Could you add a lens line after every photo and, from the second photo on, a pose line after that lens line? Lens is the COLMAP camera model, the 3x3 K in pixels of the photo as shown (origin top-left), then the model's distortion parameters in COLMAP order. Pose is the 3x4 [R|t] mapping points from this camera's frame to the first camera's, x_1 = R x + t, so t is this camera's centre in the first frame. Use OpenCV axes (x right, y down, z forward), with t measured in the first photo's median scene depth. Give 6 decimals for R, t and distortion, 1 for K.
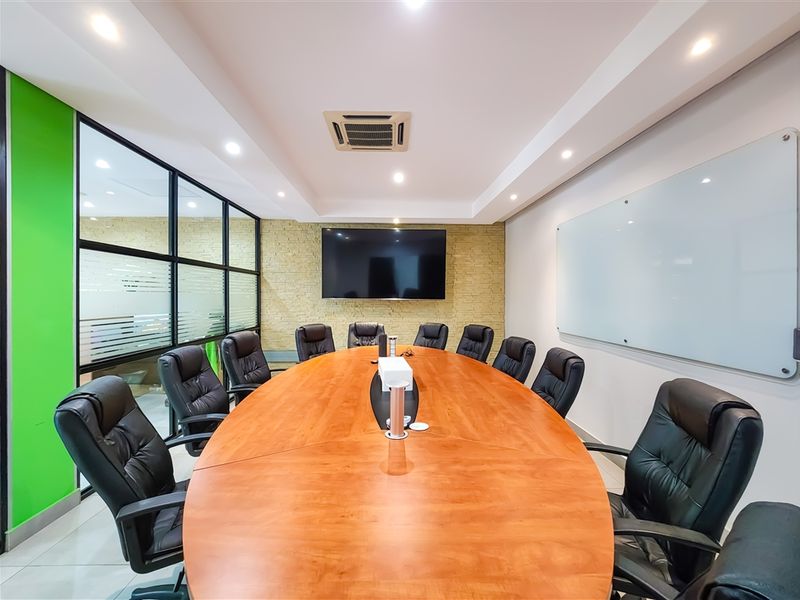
lens RADIAL K [[327.7, 0, 400.8], [0, 327.7, 300.3], [0, 0, 1]] dist [-0.002075, -0.000795]
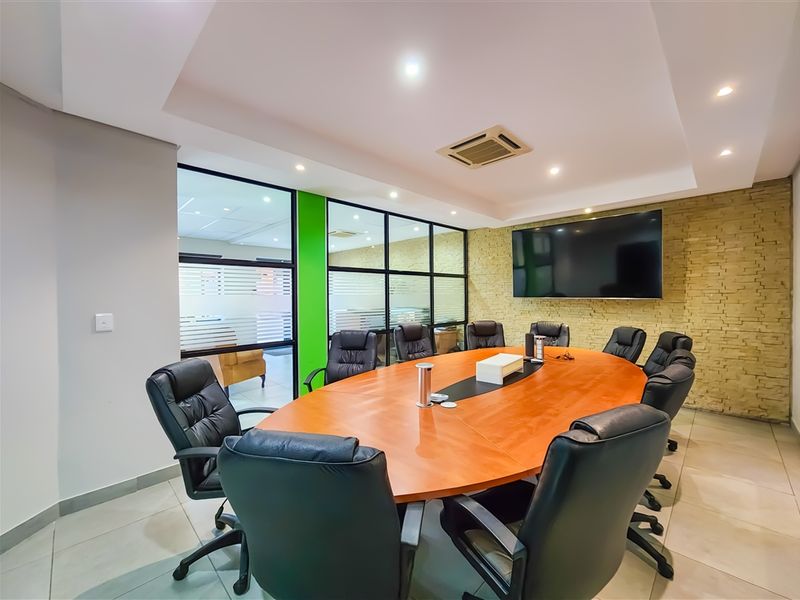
lens RADIAL K [[327.7, 0, 400.7], [0, 327.7, 297.6], [0, 0, 1]] dist [-0.002075, -0.000795]
pose [[0.689671, -0.002138, -0.724120, 0.286893], [-0.000156, 0.999995, -0.003101, -0.002386], [0.724123, 0.002252, 0.689667, 0.013675]]
